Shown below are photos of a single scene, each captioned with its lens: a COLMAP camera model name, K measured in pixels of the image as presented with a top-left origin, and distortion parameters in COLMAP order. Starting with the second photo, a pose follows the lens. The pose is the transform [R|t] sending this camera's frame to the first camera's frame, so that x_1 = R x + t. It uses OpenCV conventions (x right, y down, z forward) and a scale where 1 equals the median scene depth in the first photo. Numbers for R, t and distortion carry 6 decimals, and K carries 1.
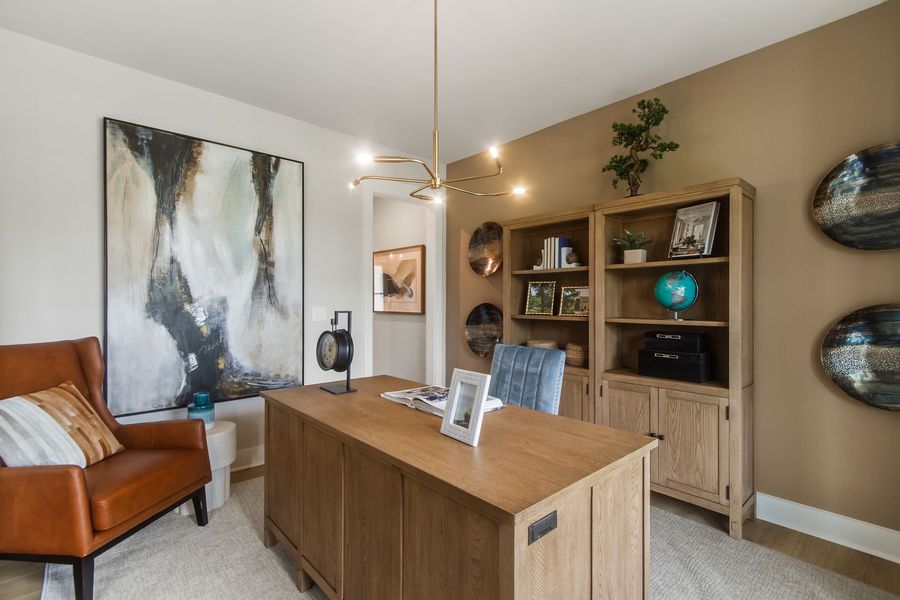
lens RADIAL K [[409.5, 0, 452.7], [0, 409.5, 298.5], [0, 0, 1]] dist [0.001646, 0.000021]
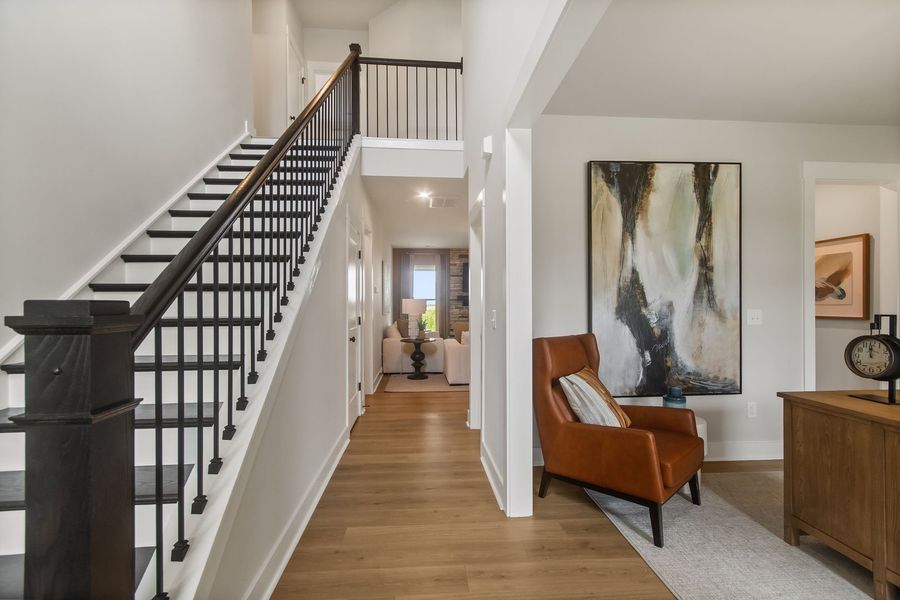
lens RADIAL K [[409.5, 0, 450.6], [0, 409.5, 305.6], [0, 0, 1]] dist [0.001646, 0.000021]
pose [[0.786502, -0.006282, -0.617556, -0.354255], [0.011368, 0.999926, 0.004306, -0.003427], [0.617483, -0.010407, 0.786515, -0.235968]]
